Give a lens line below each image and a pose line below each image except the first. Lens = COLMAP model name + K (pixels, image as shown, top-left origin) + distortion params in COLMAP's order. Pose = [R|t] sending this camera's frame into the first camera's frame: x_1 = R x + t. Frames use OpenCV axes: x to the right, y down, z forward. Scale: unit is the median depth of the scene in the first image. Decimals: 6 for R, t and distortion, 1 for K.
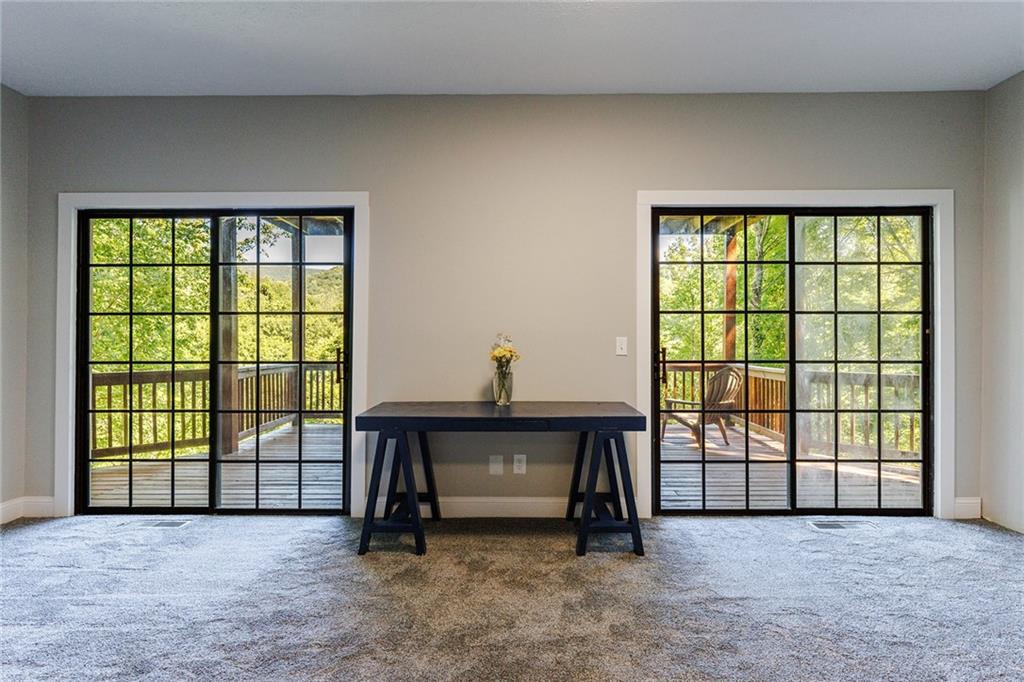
lens RADIAL K [[564.1, 0, 502.7], [0, 564.1, 346.6], [0, 0, 1]] dist [-0.010706, -0.001378]
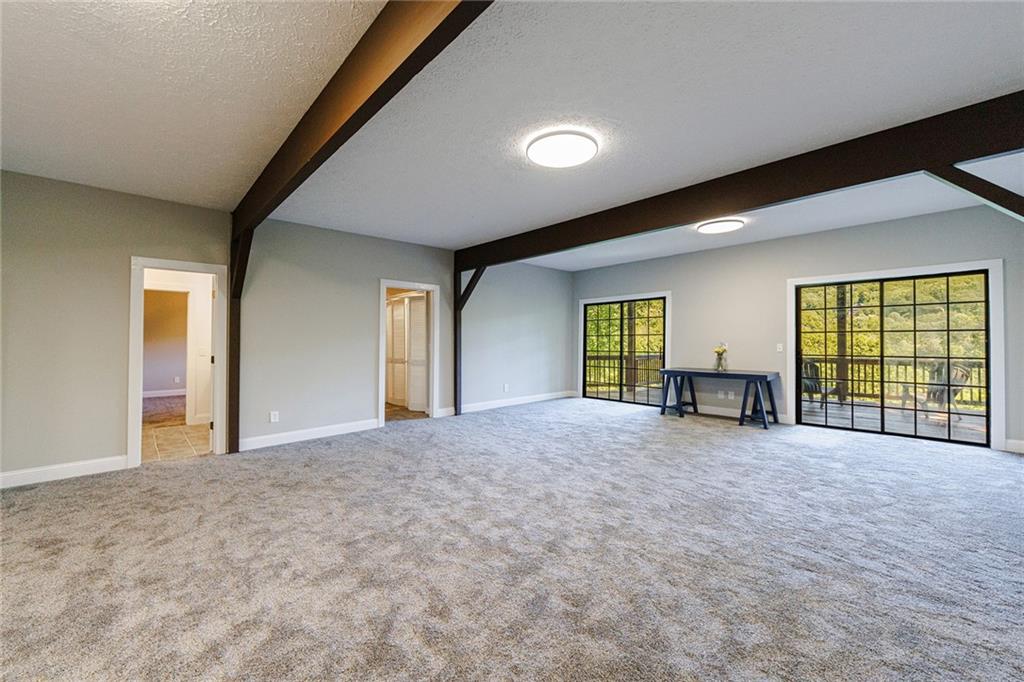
lens RADIAL K [[417.5, 0, 502.0], [0, 417.5, 338.3], [0, 0, 1]] dist [-0.007892, 0.000944]
pose [[0.677006, -0.006852, -0.735945, 0.692545], [-0.007024, 0.999851, -0.015771, -0.005273], [0.735944, 0.015846, 0.676857, -0.973885]]
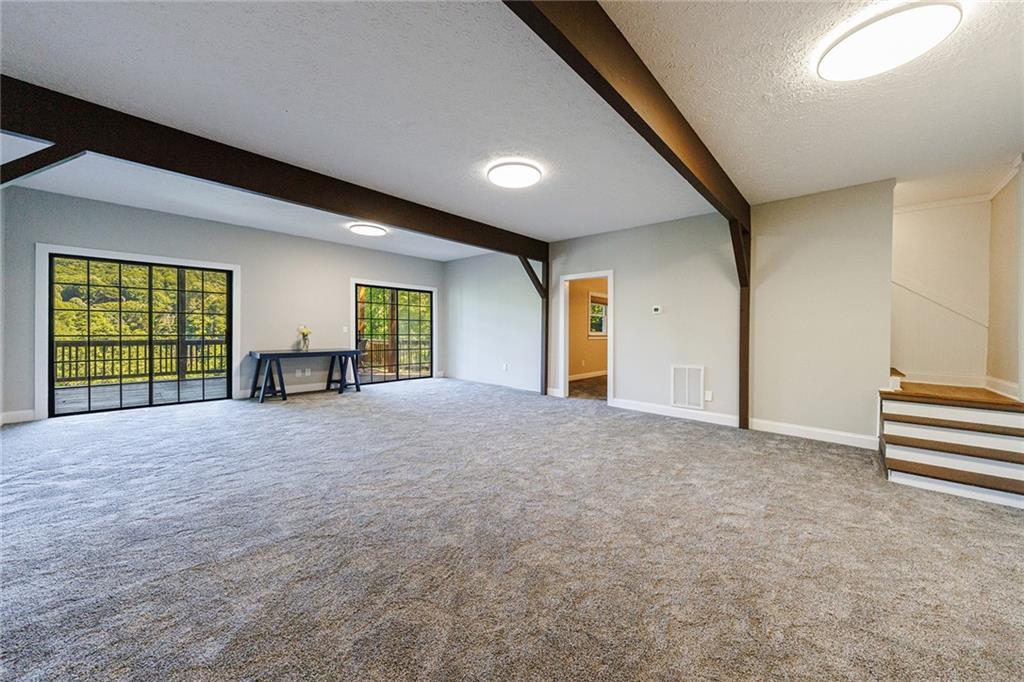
lens RADIAL K [[373.6, 0, 521.3], [0, 373.6, 342.0], [0, 0, 1]] dist [0.004779, -0.000172]
pose [[0.645846, -0.016464, 0.763290, -0.694743], [-0.004793, 0.999660, 0.025618, 0.009675], [-0.763453, -0.020204, 0.645548, -0.983152]]
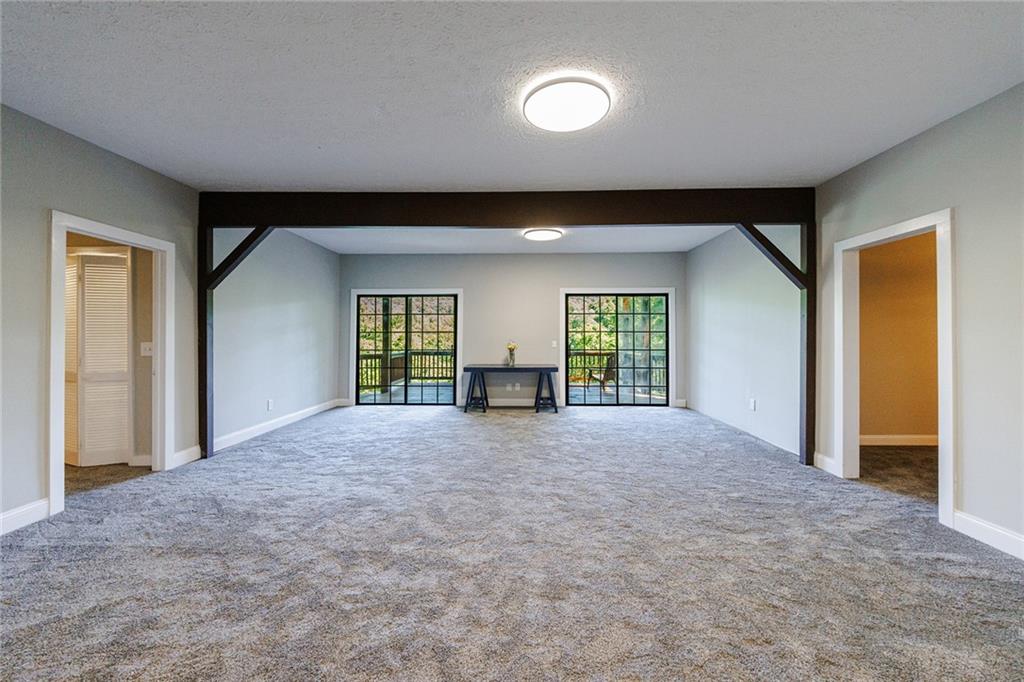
lens RADIAL K [[409.8, 0, 508.3], [0, 409.8, 341.9], [0, 0, 1]] dist [-0.002233, -0.001998]
pose [[0.999995, -0.000098, 0.003165, -0.020262], [0.000098, 1.000000, -0.000185, -0.011826], [-0.003165, 0.000185, 0.999995, -1.002072]]
